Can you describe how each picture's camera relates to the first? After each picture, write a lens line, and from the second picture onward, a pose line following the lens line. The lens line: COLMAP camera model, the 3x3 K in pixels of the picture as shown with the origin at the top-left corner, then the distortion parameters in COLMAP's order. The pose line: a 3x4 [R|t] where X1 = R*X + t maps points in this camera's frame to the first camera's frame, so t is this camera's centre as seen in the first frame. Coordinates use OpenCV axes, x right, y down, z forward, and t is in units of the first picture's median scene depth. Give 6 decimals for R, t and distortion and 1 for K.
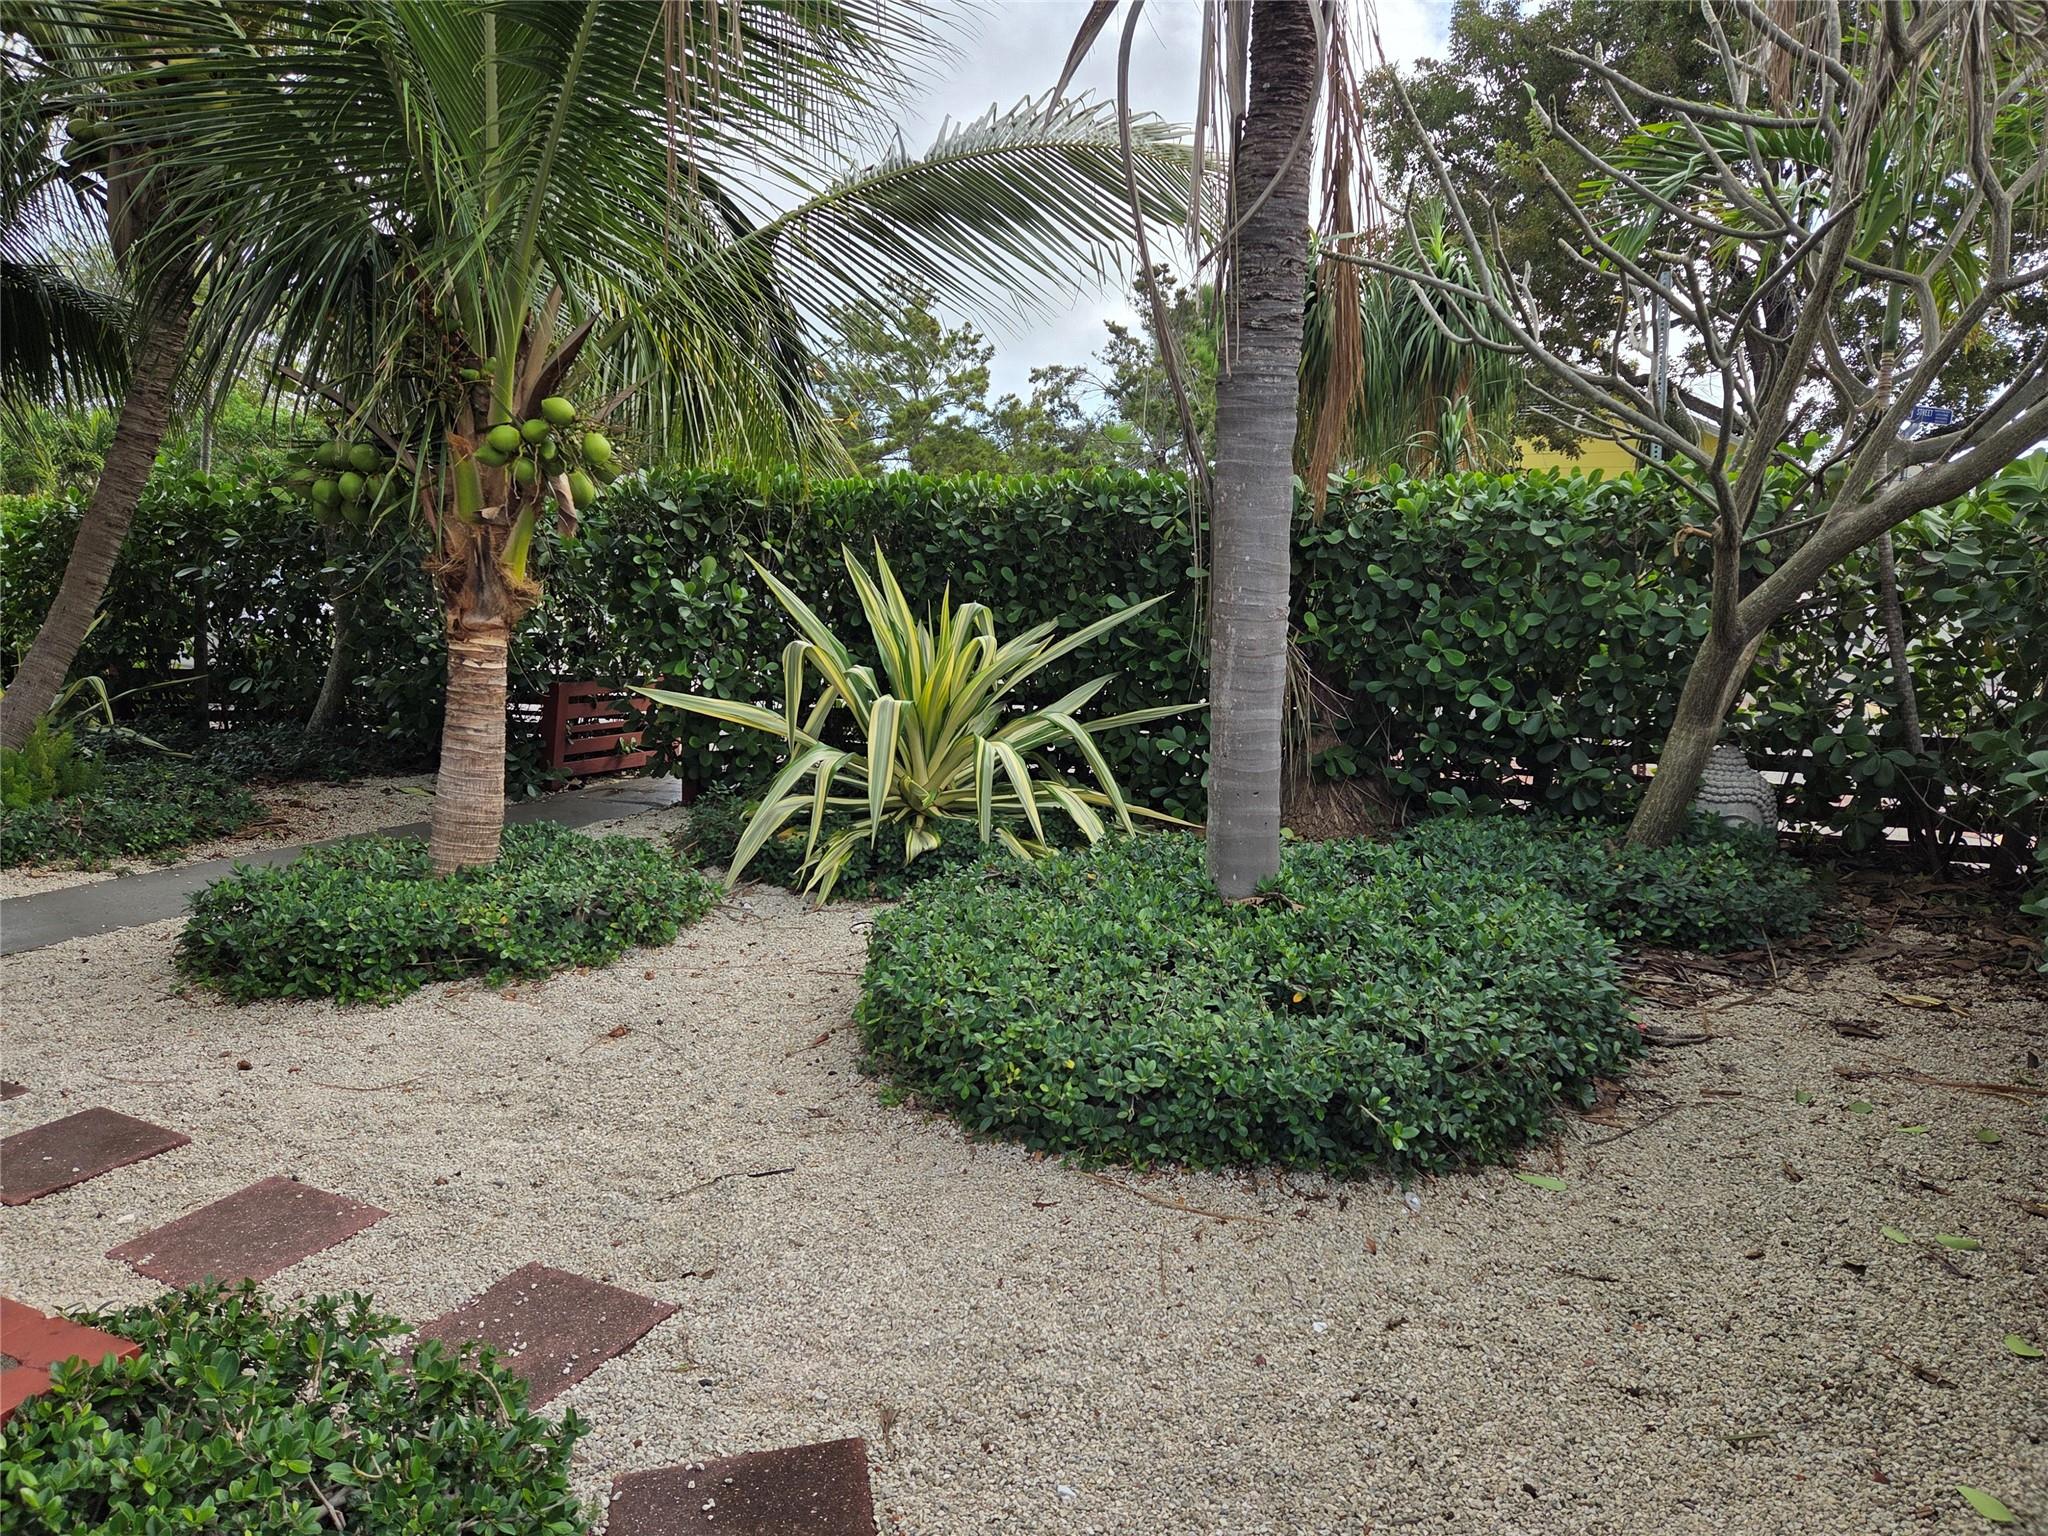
lens RADIAL K [[1350.4, 0, 1034.9], [0, 1350.4, 756.1], [0, 0, 1]] dist [0.086002, -0.070915]
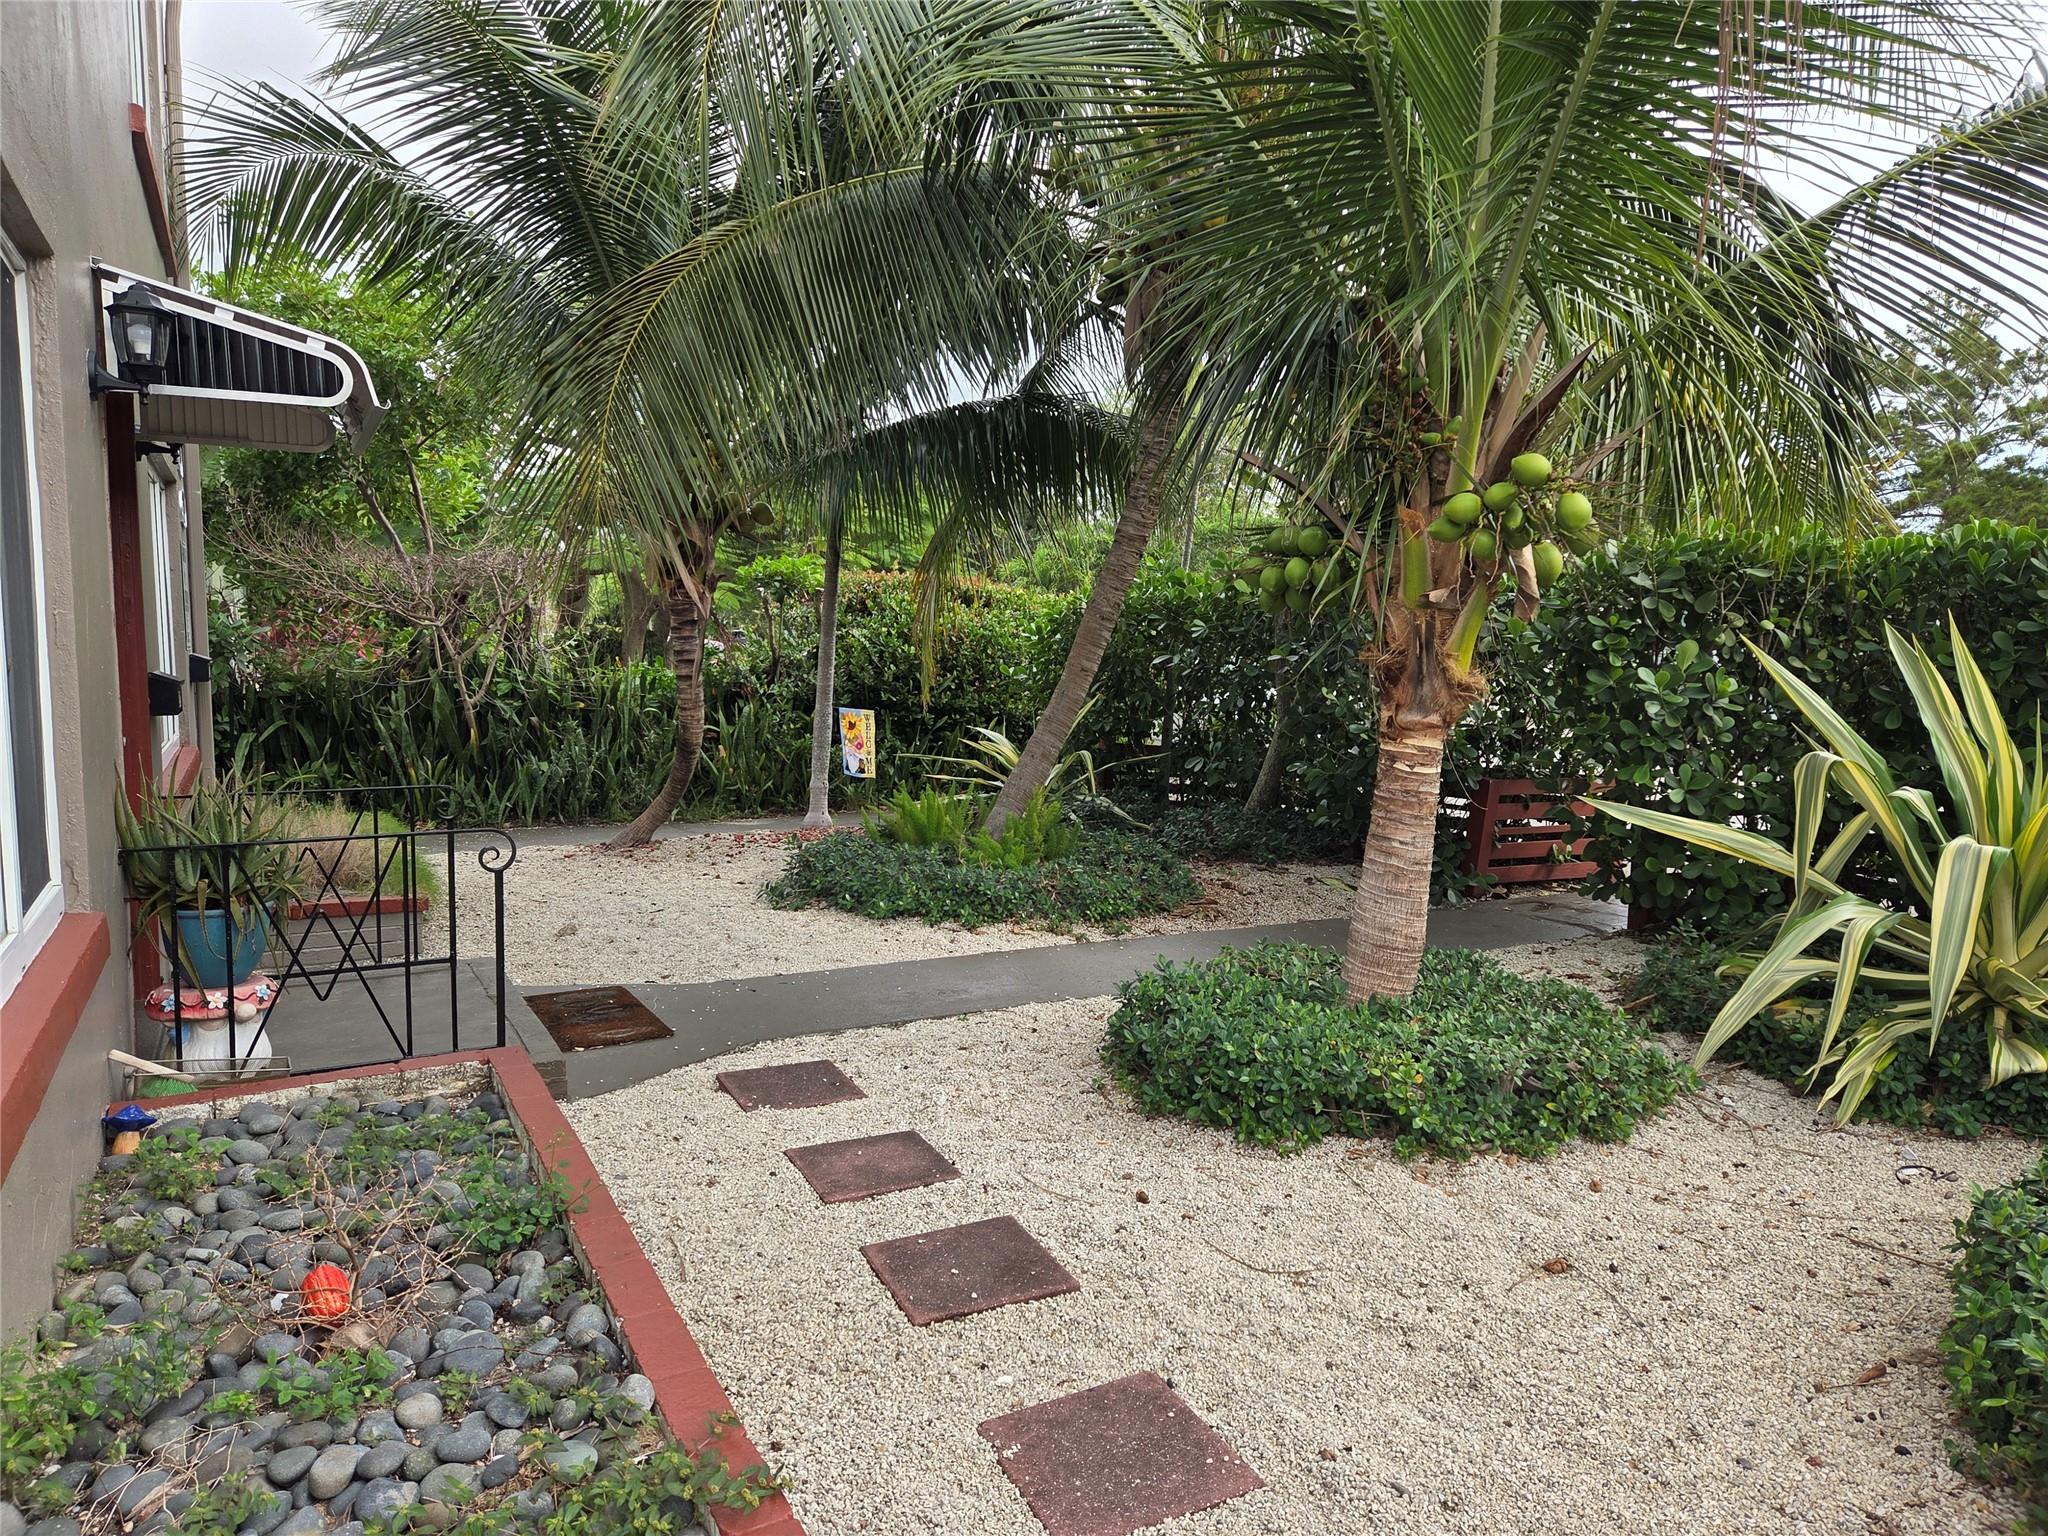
lens RADIAL K [[1350.4, 0, 1034.9], [0, 1350.4, 756.1], [0, 0, 1]] dist [0.086002, -0.070915]
pose [[0.794965, 0.048306, -0.604730, -0.058556], [-0.083872, 0.996004, -0.030695, -0.022433], [0.600830, 0.075121, 0.795839, 0.131992]]
